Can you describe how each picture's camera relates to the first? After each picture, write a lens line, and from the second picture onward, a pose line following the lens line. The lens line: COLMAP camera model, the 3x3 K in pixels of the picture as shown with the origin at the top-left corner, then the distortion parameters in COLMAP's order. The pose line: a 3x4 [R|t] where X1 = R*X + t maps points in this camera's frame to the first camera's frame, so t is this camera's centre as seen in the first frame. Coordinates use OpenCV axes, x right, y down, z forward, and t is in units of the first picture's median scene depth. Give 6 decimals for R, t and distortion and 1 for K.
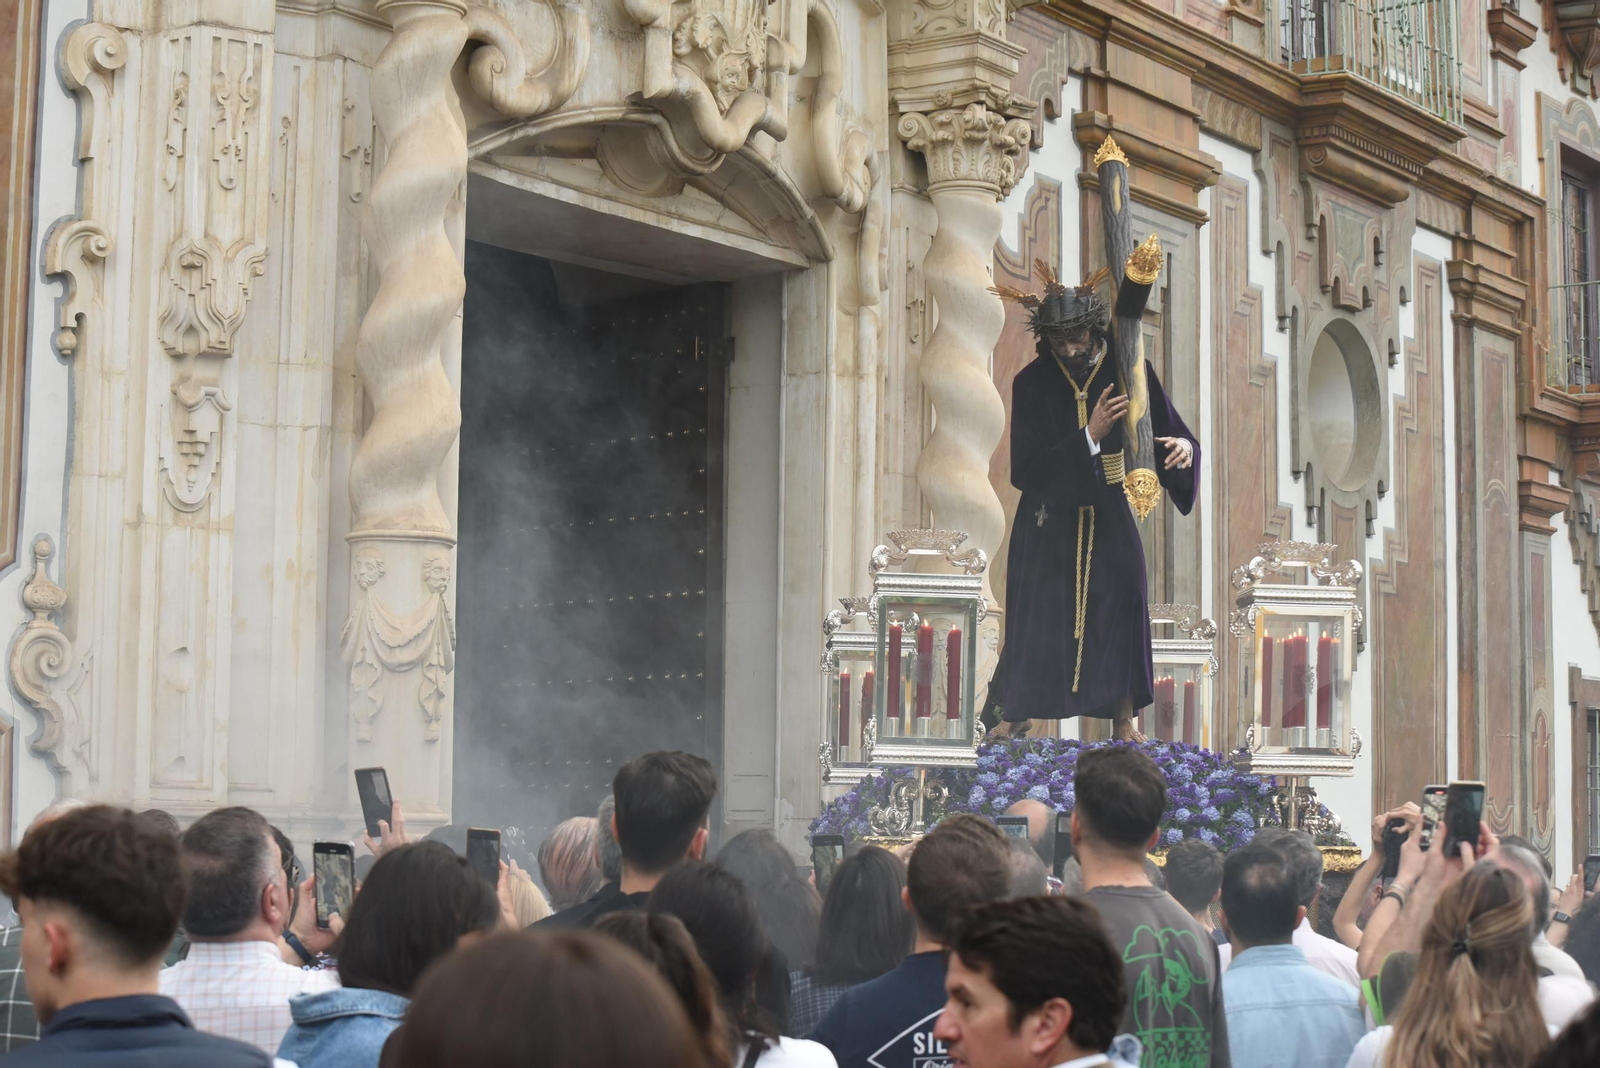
lens RADIAL K [[3206.4, 0, 800.1], [0, 3206.4, 534.7], [0, 0, 1]] dist [-0.279050, 0.000000]
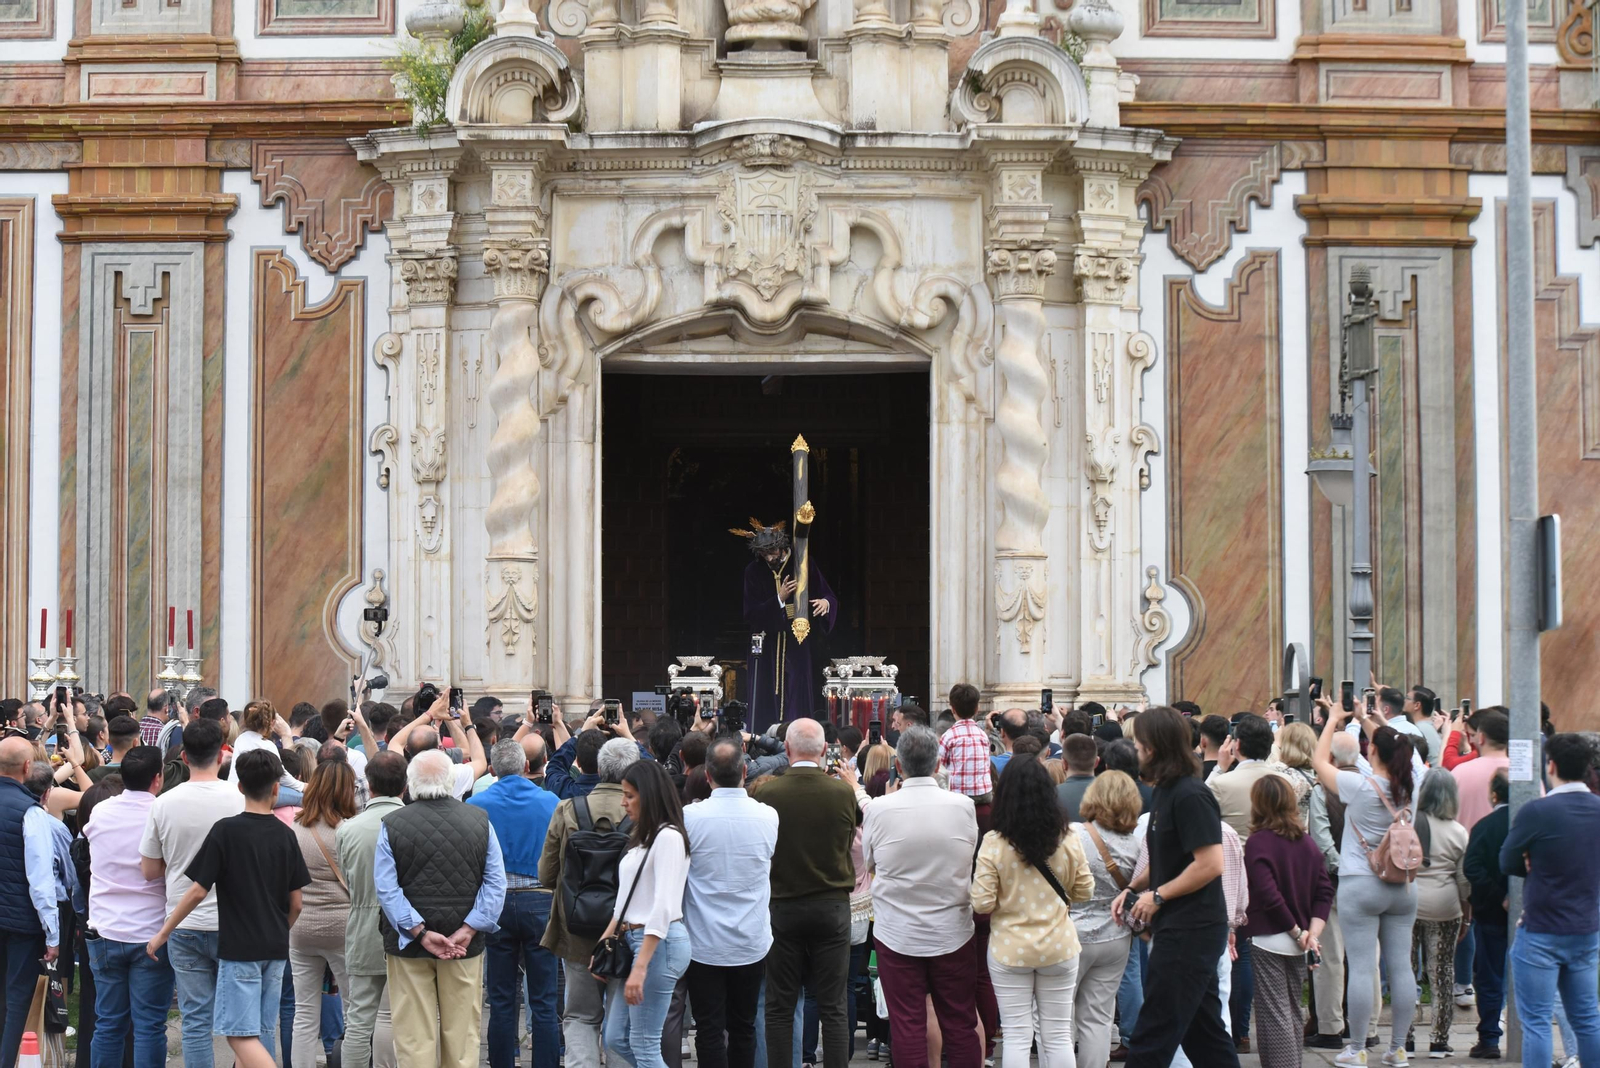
lens RADIAL K [[3206.4, 0, 799.6], [0, 3206.4, 532.6], [0, 0, 1]] dist [-0.279050, 0.000000]
pose [[0.595646, -0.060574, -0.800960, 1.463149], [0.091862, 0.995747, -0.006990, 0.014603], [0.797977, -0.069415, 0.598677, -0.093926]]
